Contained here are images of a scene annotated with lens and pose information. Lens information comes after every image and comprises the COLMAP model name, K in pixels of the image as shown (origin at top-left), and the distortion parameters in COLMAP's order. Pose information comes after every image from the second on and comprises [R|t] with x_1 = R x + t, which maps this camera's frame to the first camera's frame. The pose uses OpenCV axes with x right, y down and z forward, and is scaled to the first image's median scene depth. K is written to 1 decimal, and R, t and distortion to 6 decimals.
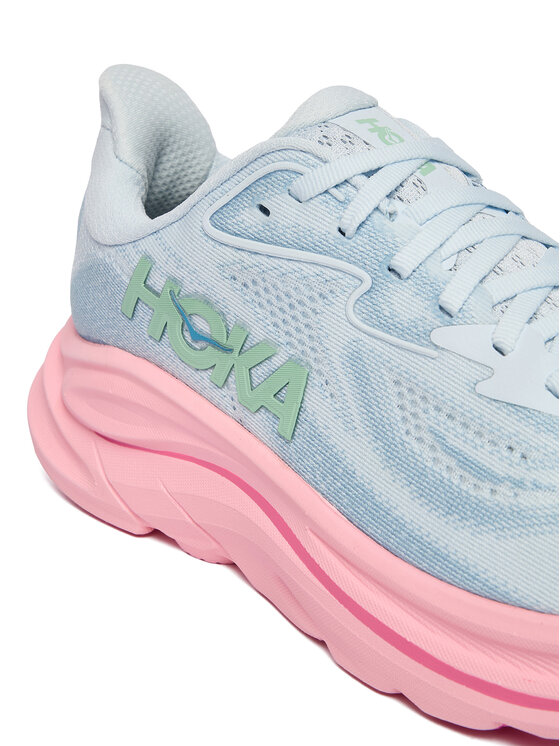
lens RADIAL K [[1413.0, 0, 280.0], [0, 1413.0, 372.5], [0, 0, 1]] dist [-0.107638, 0.000000]
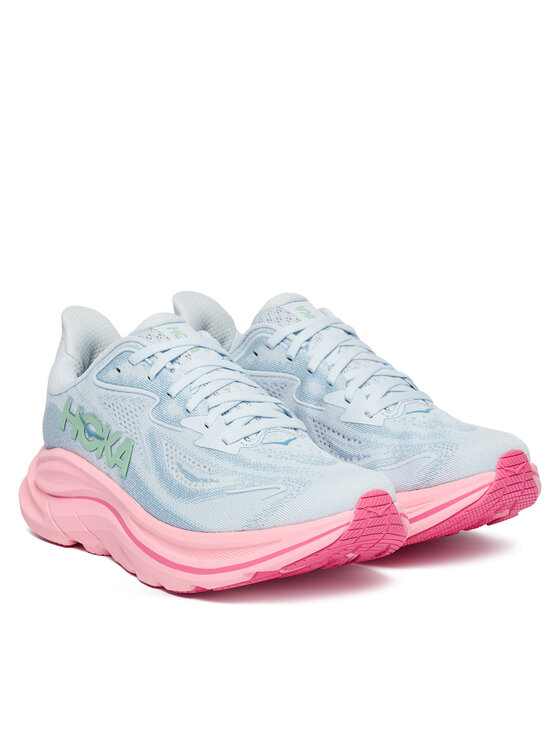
lens RADIAL K [[2201.2, 0, 279.9], [0, 2201.2, 373.0], [0, 0, 1]] dist [0.001570, 0.000000]
pose [[0.986736, -0.009522, -0.162053, 0.760350], [-0.023839, 0.978956, -0.202673, 0.549416], [0.160572, 0.203848, 0.965744, -2.131546]]
